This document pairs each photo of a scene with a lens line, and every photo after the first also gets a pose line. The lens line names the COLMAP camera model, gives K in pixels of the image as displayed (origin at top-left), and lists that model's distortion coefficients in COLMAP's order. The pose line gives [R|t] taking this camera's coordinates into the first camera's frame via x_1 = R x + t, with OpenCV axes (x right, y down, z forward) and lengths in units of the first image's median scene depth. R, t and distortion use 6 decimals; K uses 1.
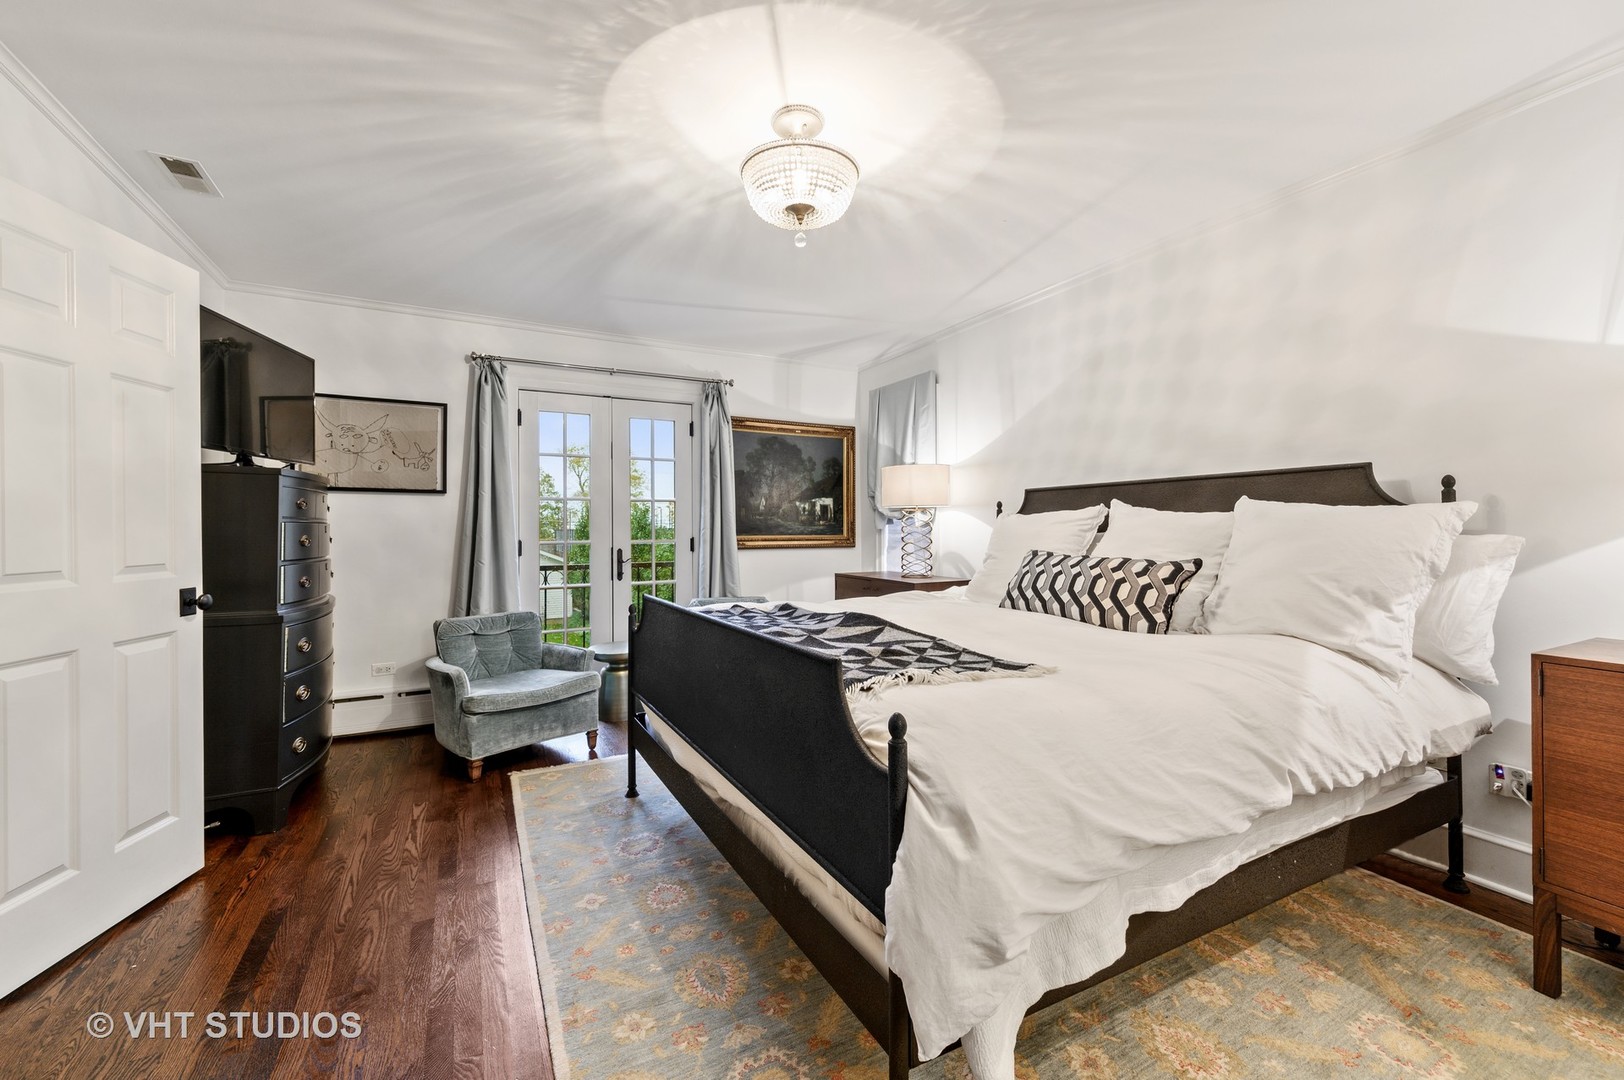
lens RADIAL K [[649.7, 0, 816.8], [0, 649.7, 520.4], [0, 0, 1]] dist [0.002739, 0.000361]
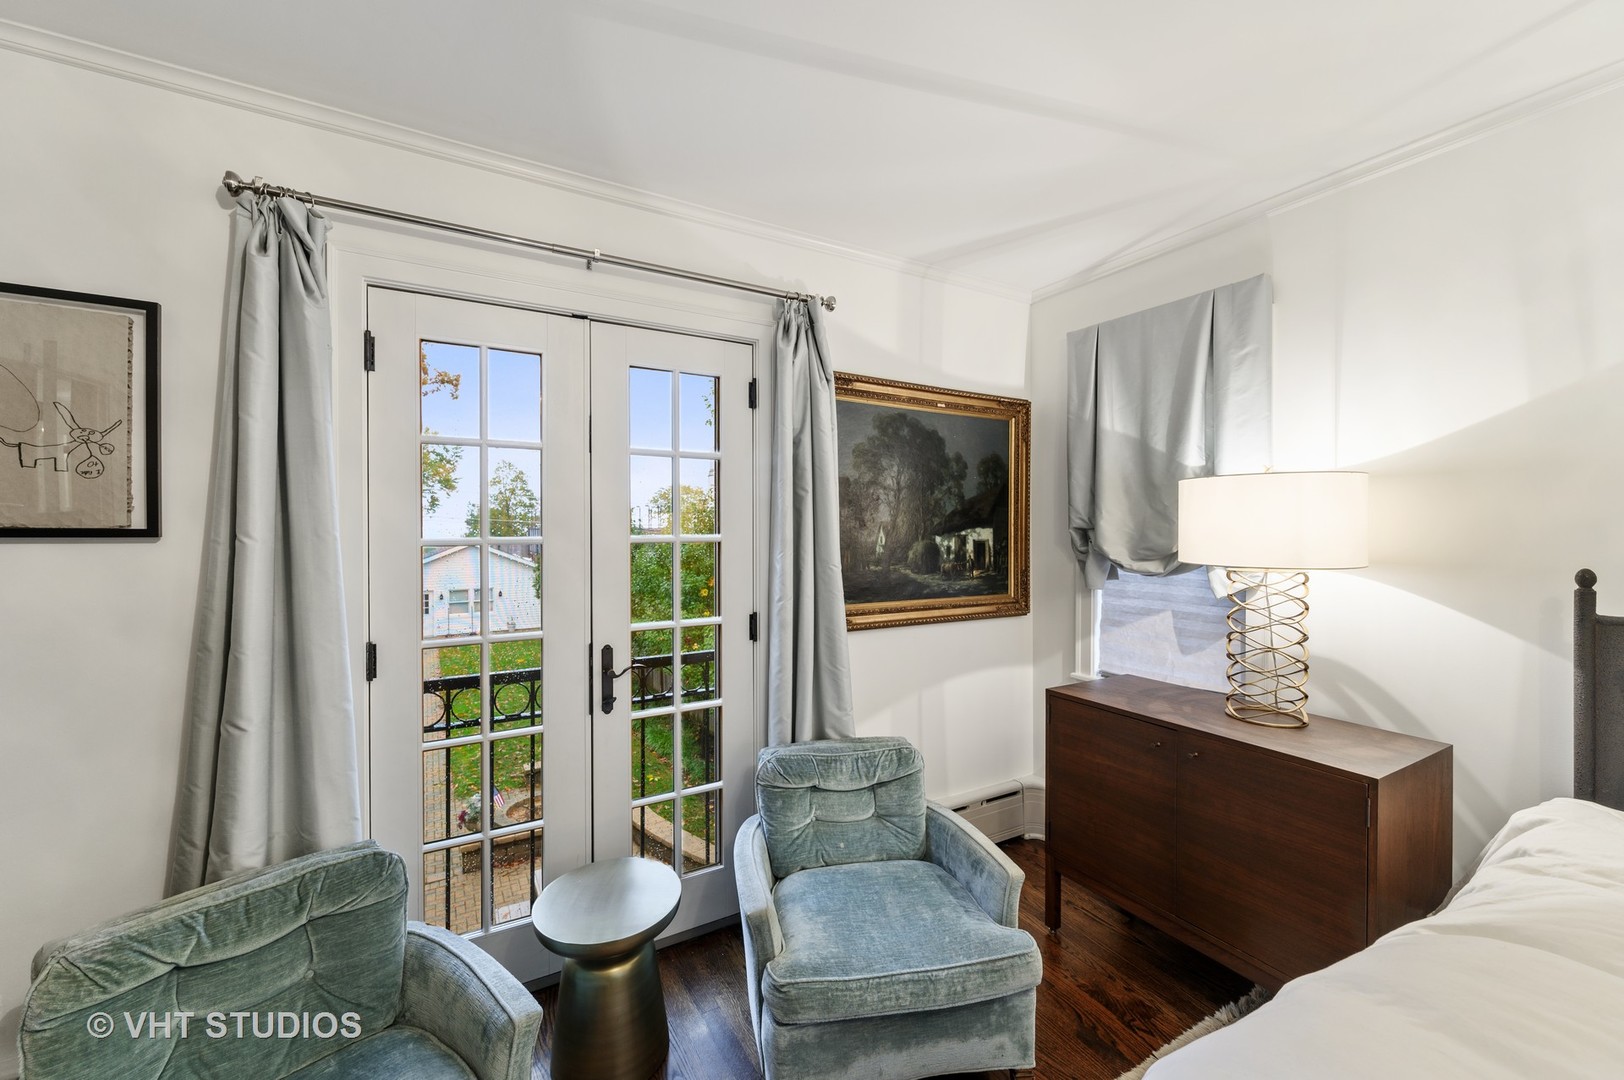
lens RADIAL K [[636.8, 0, 813.5], [0, 636.8, 529.5], [0, 0, 1]] dist [-0.001139, -0.000108]
pose [[0.999327, 0.005245, 0.036315, -0.162657], [-0.005898, 0.999822, 0.017903, -0.046200], [-0.036215, -0.018105, 0.999180, 0.509813]]
